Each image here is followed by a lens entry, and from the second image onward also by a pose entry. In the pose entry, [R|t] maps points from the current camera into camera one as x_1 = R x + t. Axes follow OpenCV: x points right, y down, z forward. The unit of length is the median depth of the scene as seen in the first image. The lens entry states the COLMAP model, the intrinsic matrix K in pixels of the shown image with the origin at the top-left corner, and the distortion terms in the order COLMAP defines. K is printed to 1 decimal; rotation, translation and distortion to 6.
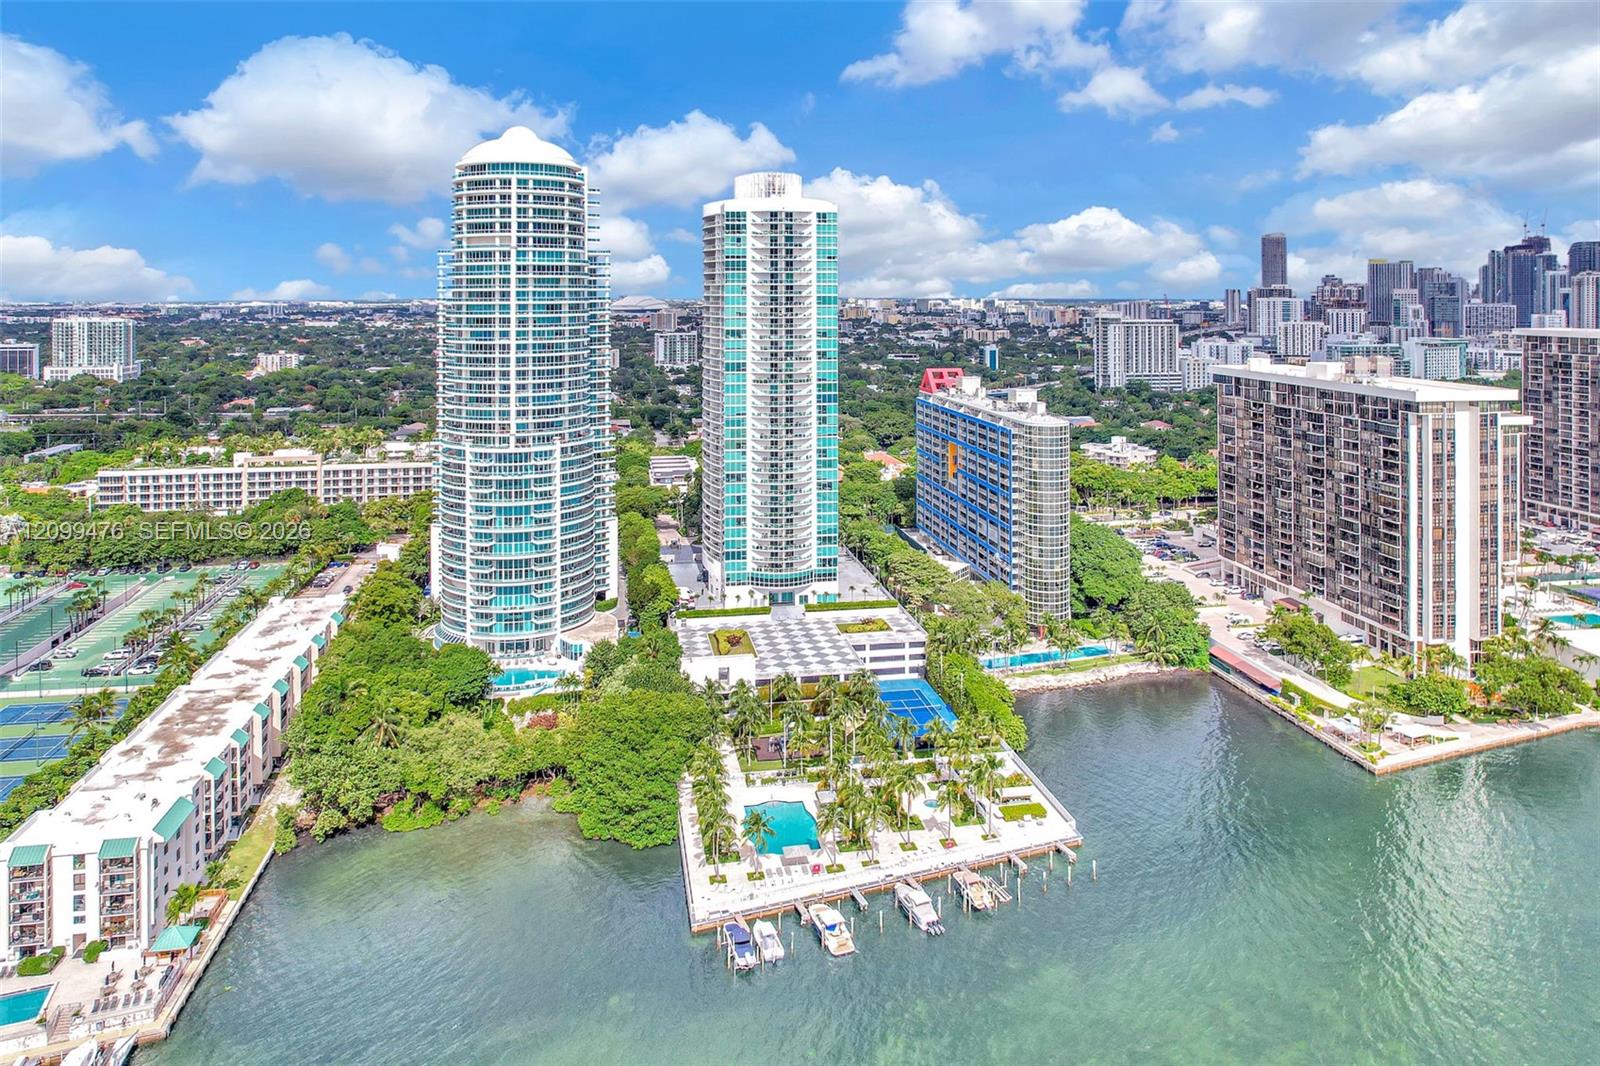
lens RADIAL K [[1047.1, 0, 794.4], [0, 1047.1, 507.9], [0, 0, 1]] dist [-0.038722, -0.003414]
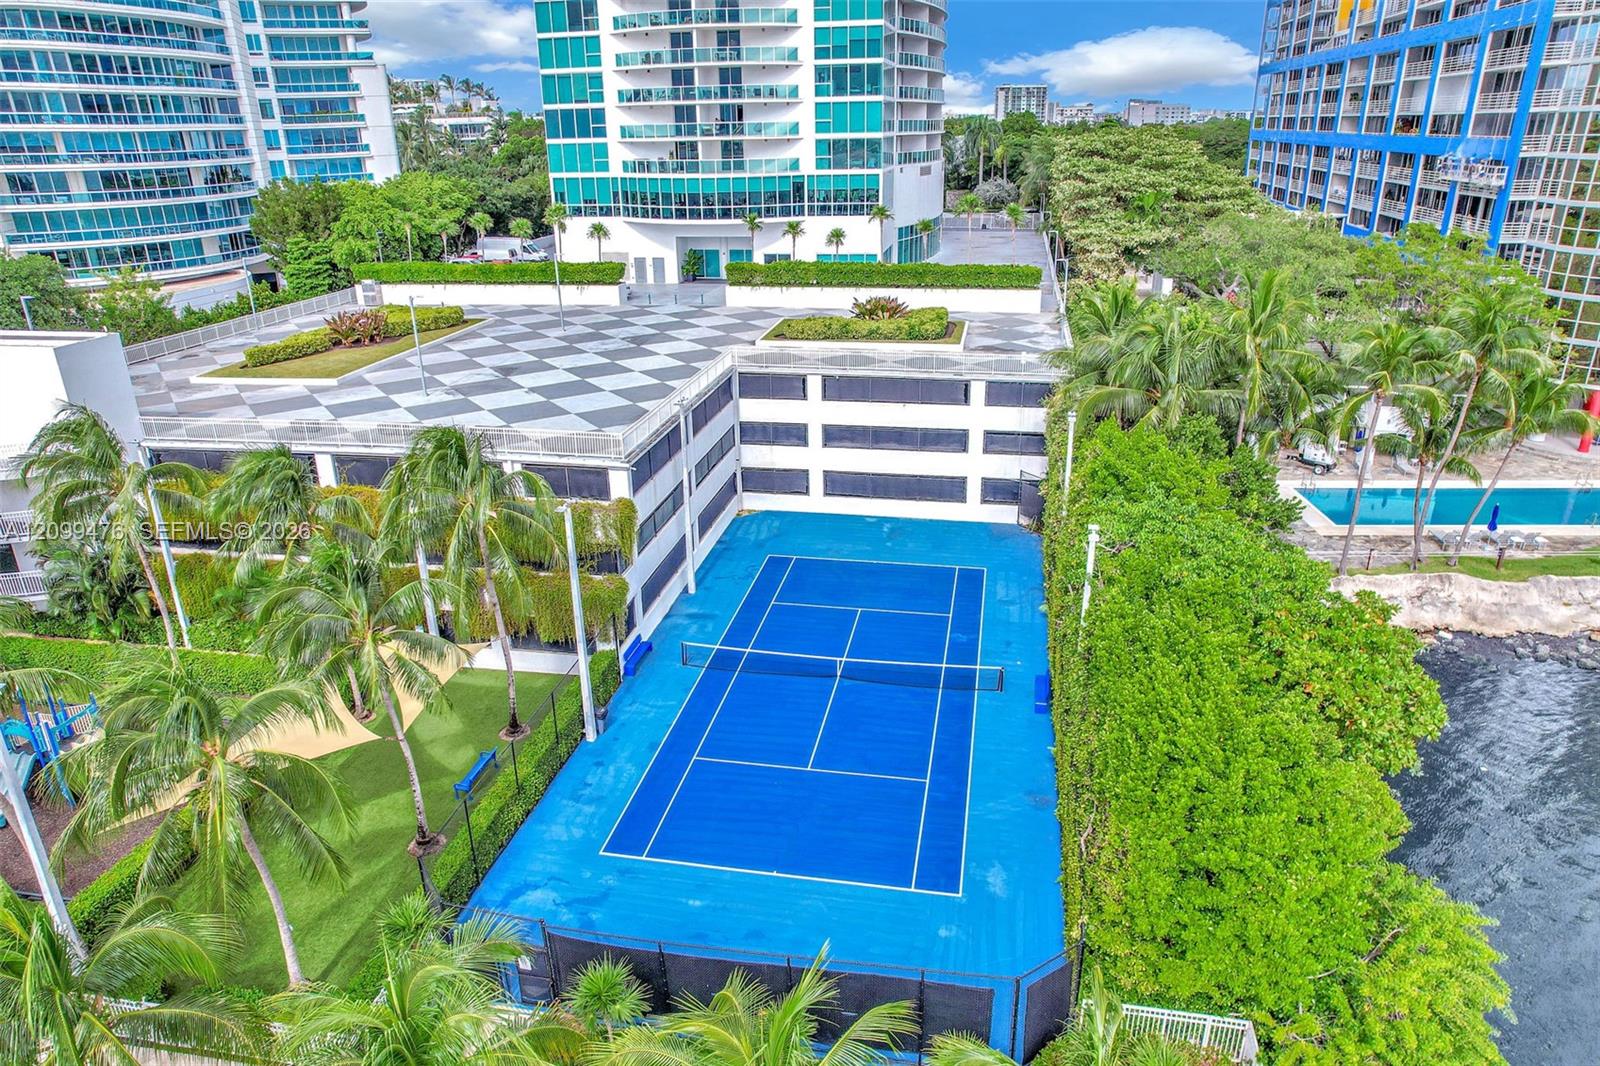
lens RADIAL K [[1047.1, 0, 794.4], [0, 1047.1, 507.9], [0, 0, 1]] dist [-0.038722, -0.003414]
pose [[0.935482, 0.103001, -0.338030, 0.149905], [-0.045248, 0.983618, 0.174496, 0.114468], [0.350465, -0.147943, 0.924817, 0.734907]]
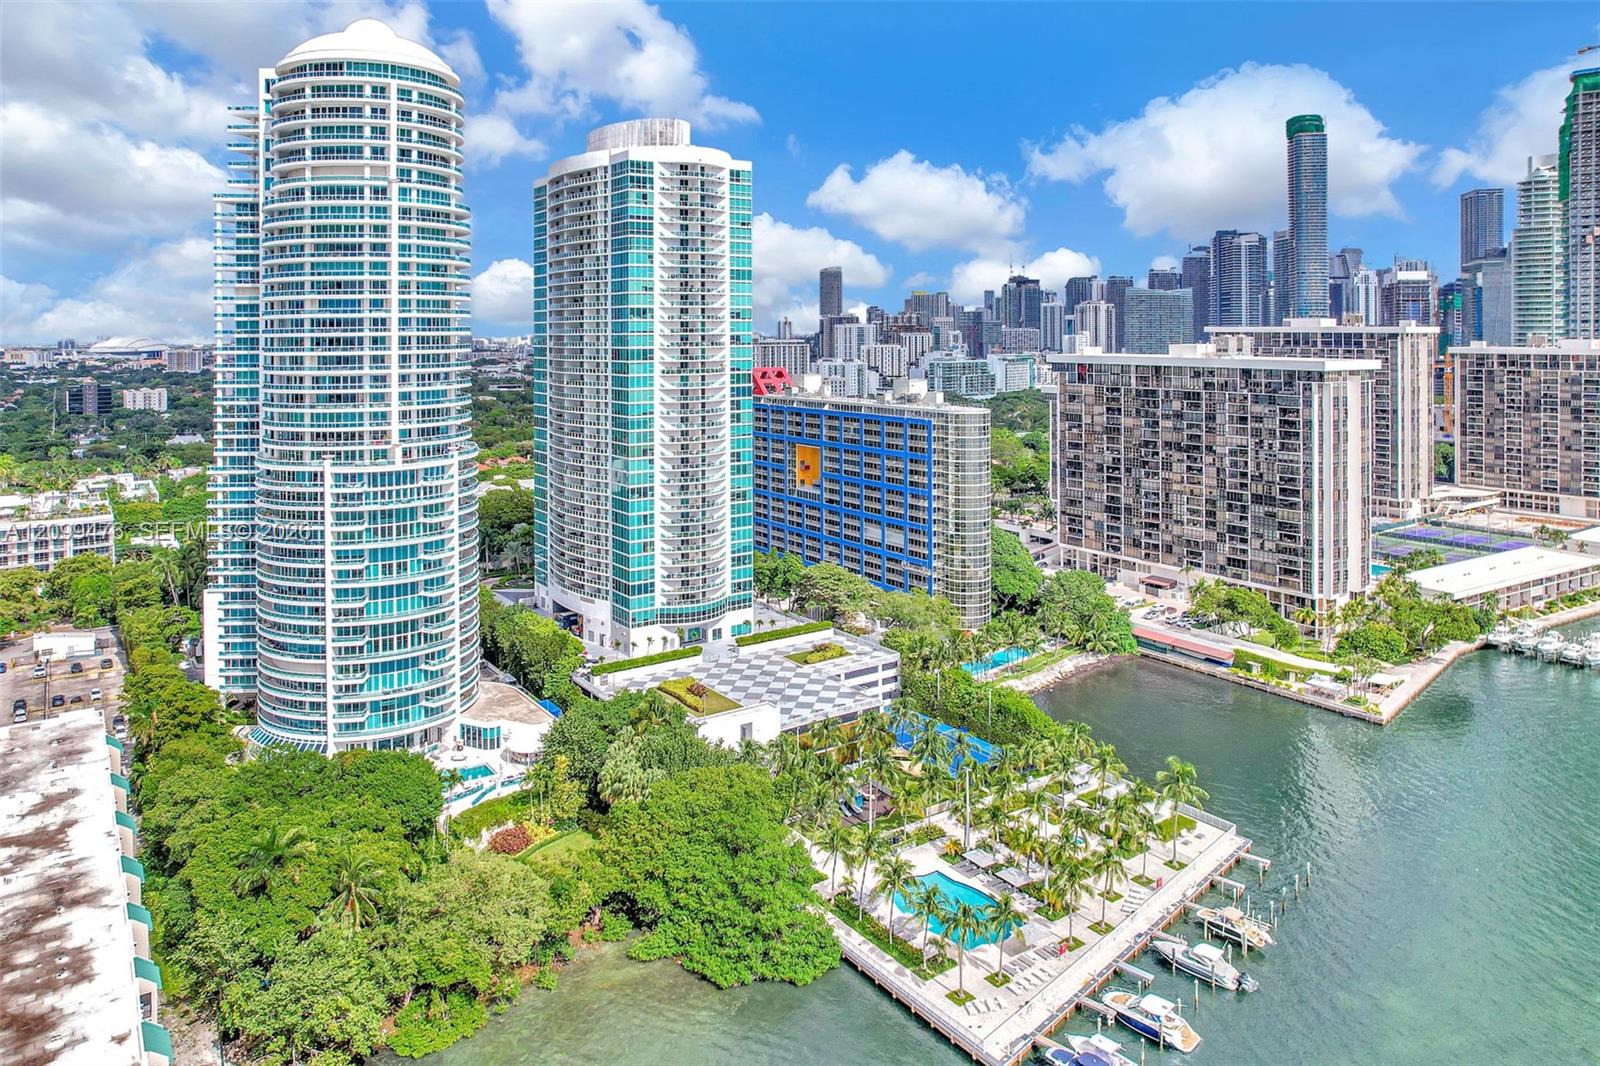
lens RADIAL K [[1047.1, 0, 794.4], [0, 1047.1, 507.9], [0, 0, 1]] dist [-0.038722, -0.003414]
pose [[0.907750, -0.071702, 0.413339, -0.297597], [0.085968, 0.996170, -0.015991, 0.006364], [-0.410609, 0.050050, 0.910437, 0.228392]]
